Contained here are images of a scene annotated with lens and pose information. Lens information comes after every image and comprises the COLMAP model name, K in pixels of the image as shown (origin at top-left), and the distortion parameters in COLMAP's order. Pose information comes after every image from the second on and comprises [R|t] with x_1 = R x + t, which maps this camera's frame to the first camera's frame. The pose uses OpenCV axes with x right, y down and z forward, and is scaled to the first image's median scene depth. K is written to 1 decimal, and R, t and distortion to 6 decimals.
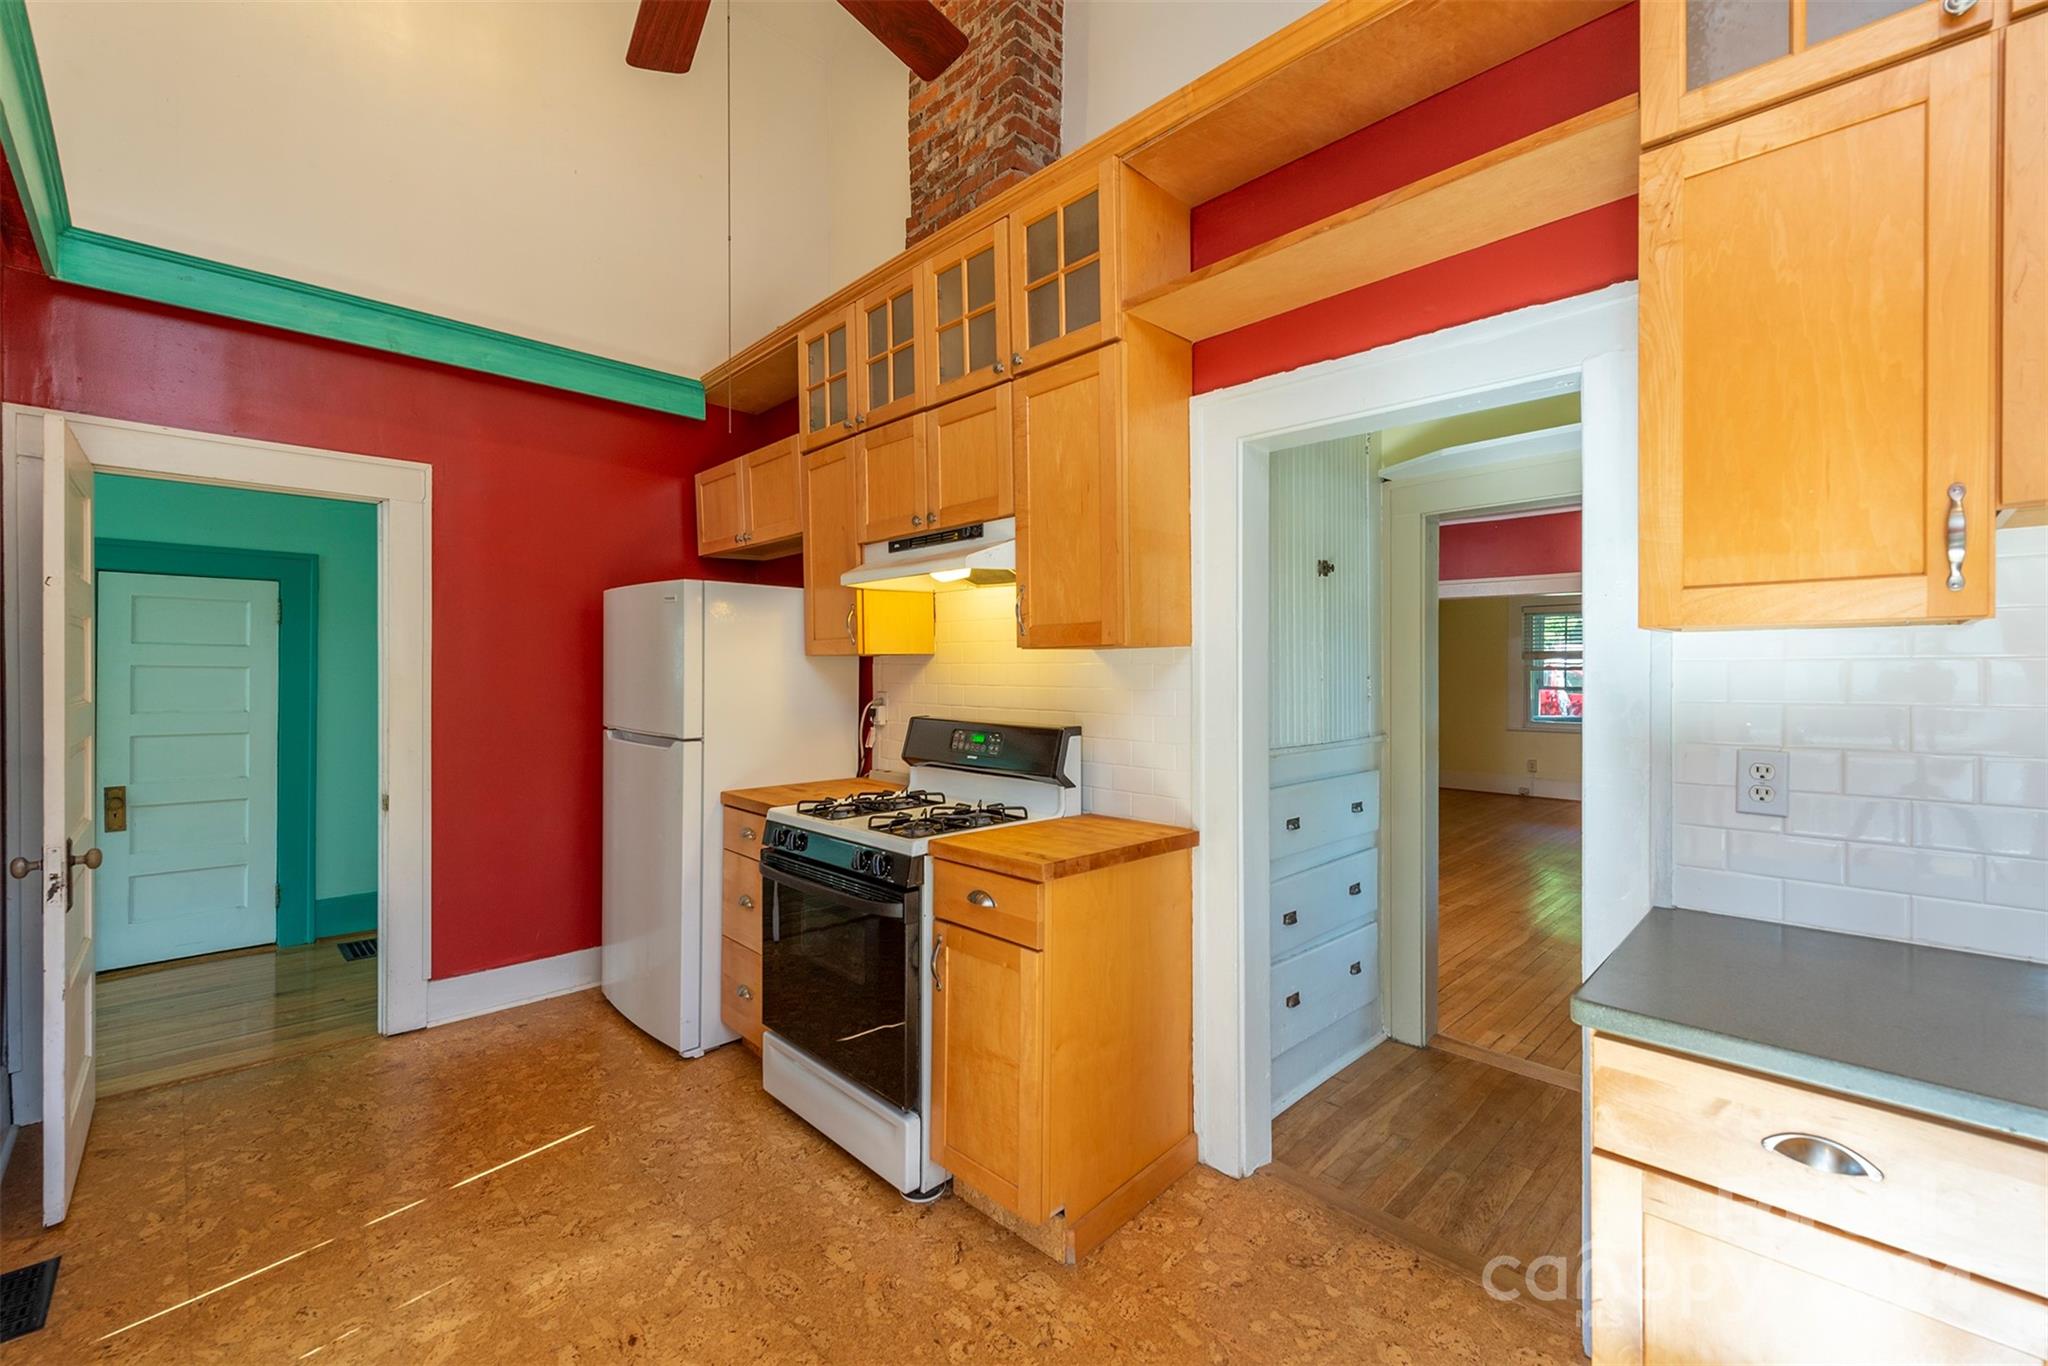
lens RADIAL K [[858.0, 0, 1024.0], [0, 858.0, 683.0], [0, 0, 1]] dist [-0.001406, -0.001213]
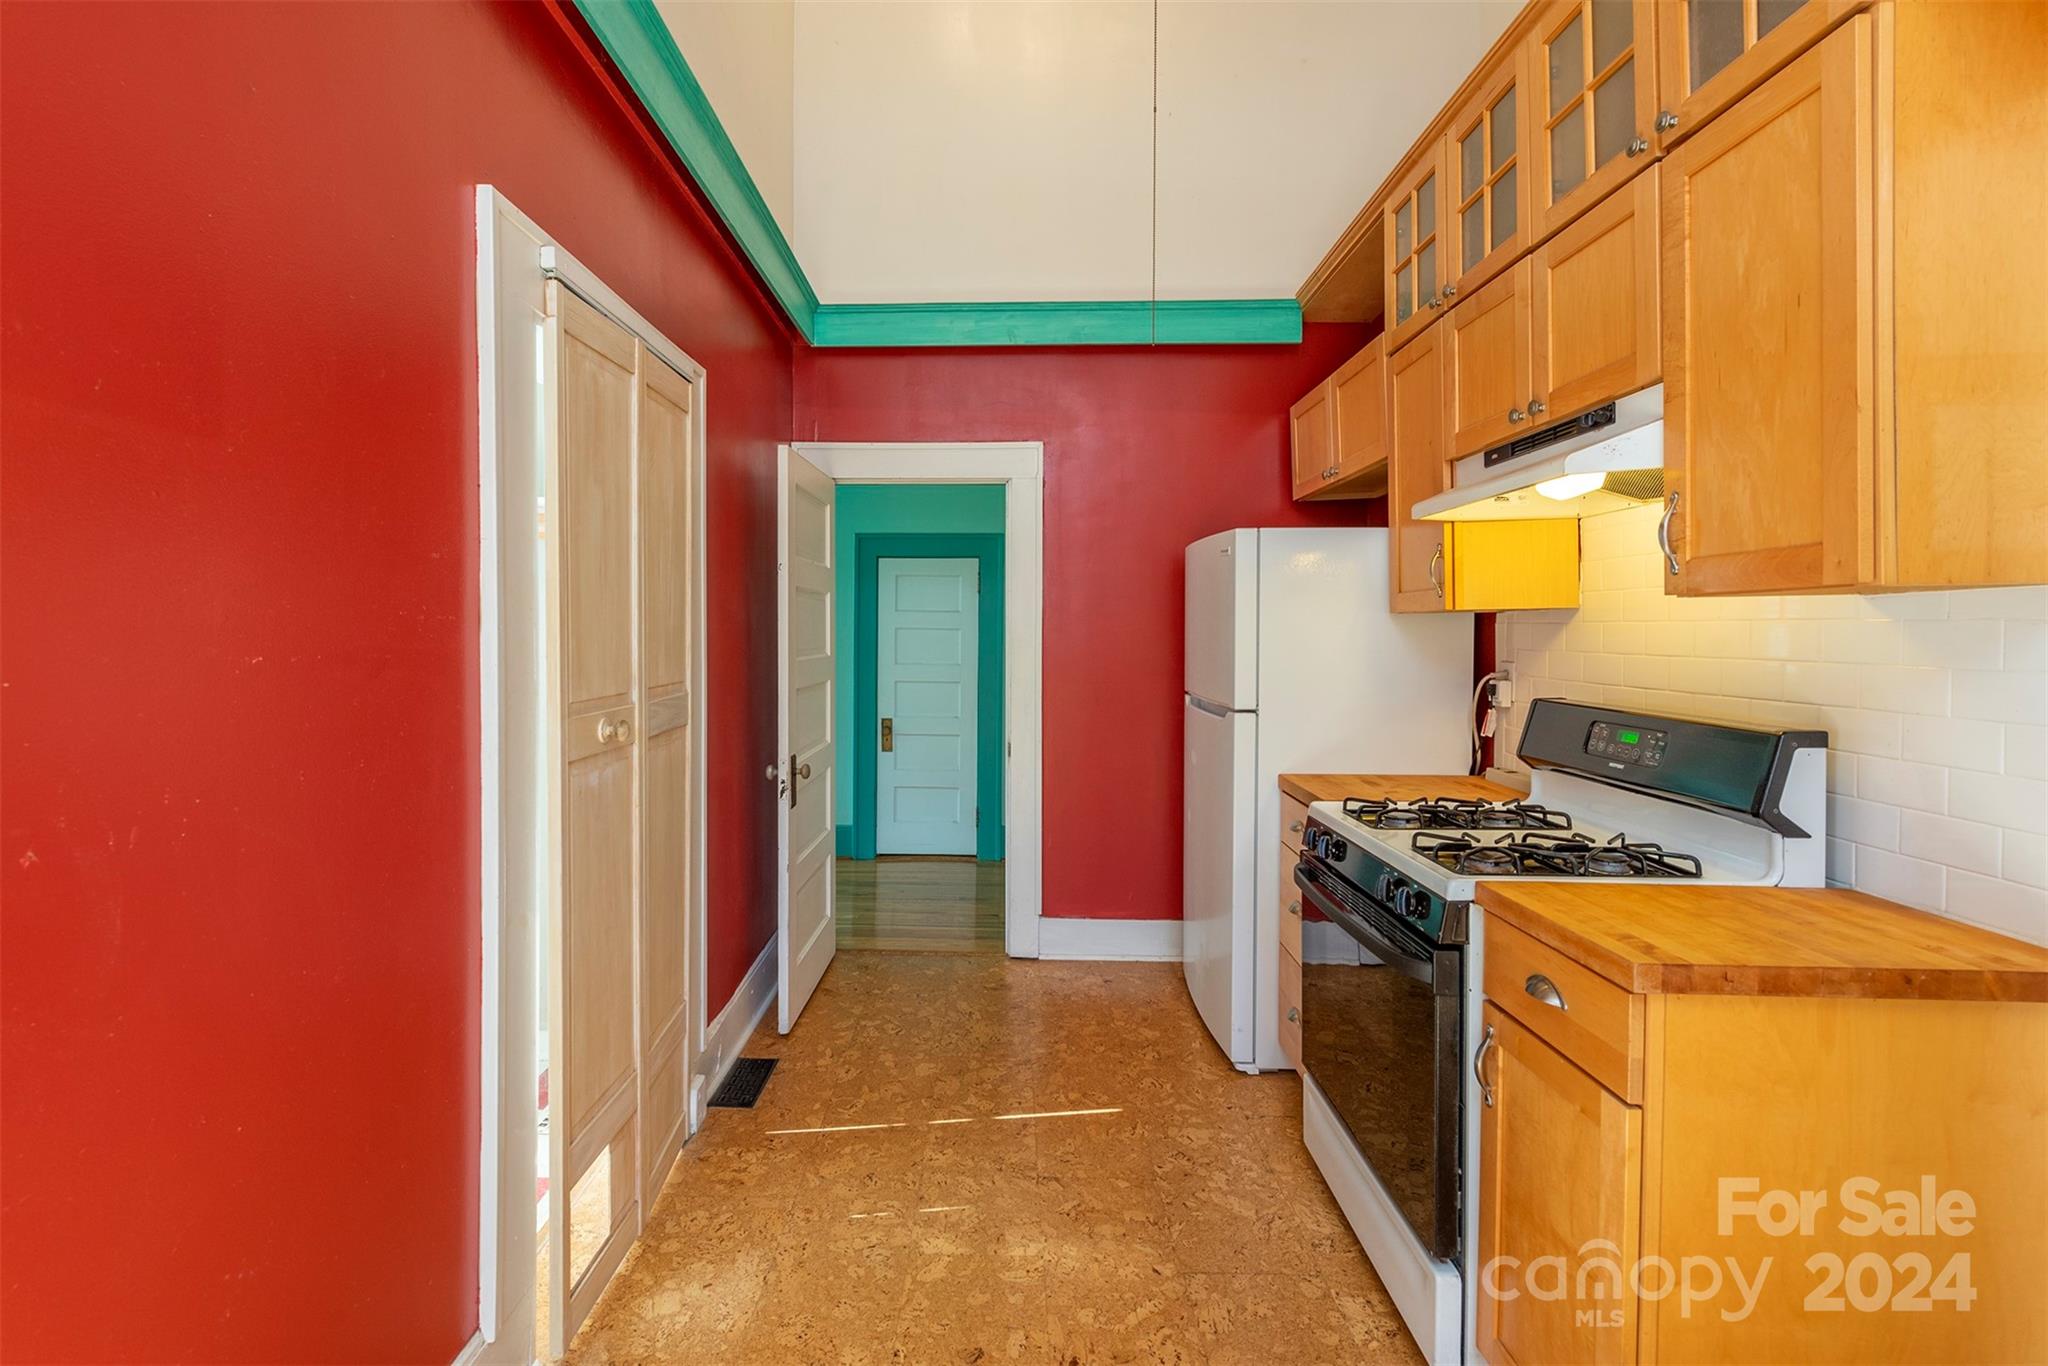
lens RADIAL K [[915.5, 0, 1021.4], [0, 915.5, 650.8], [0, 0, 1]] dist [0.014503, -0.013826]
pose [[0.679355, 0.015789, -0.733640, 0.151950], [-0.010388, 0.999875, 0.011899, -0.004473], [0.733736, -0.000463, 0.679435, 0.206285]]
